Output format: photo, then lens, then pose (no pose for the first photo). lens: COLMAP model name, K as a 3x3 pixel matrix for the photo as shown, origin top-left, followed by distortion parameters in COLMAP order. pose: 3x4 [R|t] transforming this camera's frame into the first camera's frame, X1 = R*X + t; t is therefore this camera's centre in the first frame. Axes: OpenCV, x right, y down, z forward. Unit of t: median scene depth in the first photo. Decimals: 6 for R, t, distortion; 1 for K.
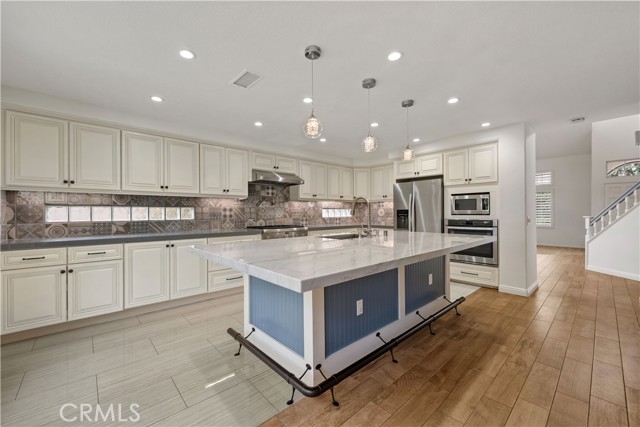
lens RADIAL K [[261.9, 0, 310.3], [0, 261.9, 213.4], [0, 0, 1]] dist [-0.003577, -0.000420]
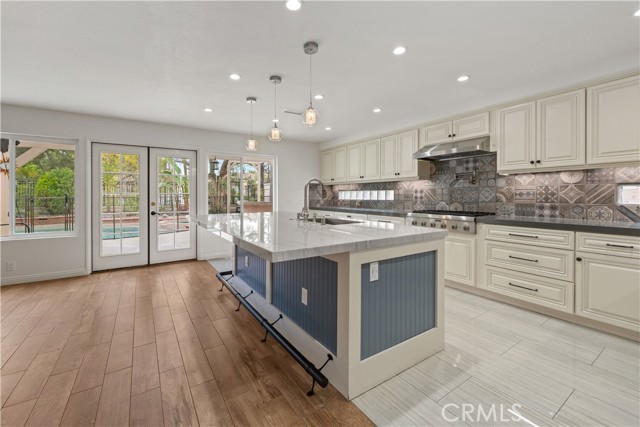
lens RADIAL K [[261.9, 0, 305.7], [0, 261.9, 195.9], [0, 0, 1]] dist [-0.003577, -0.000420]
pose [[-0.161729, 0.007769, -0.986805, 0.740542], [0.003254, 0.999968, 0.007339, -0.005279], [0.986830, -0.002024, -0.161749, 0.740577]]
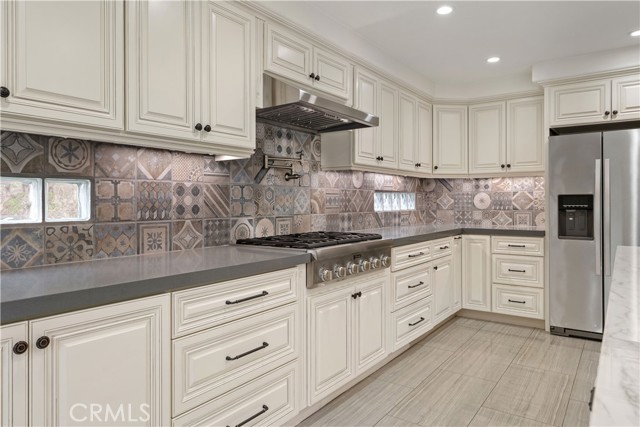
lens RADIAL K [[427.8, 0, 305.6], [0, 427.8, 201.4], [0, 0, 1]] dist [0.003560, -0.005380]
pose [[0.976488, 0.003527, 0.215543, -0.287957], [-0.002699, 0.999988, -0.004134, 0.001965], [-0.215555, 0.003455, 0.976486, 0.441530]]
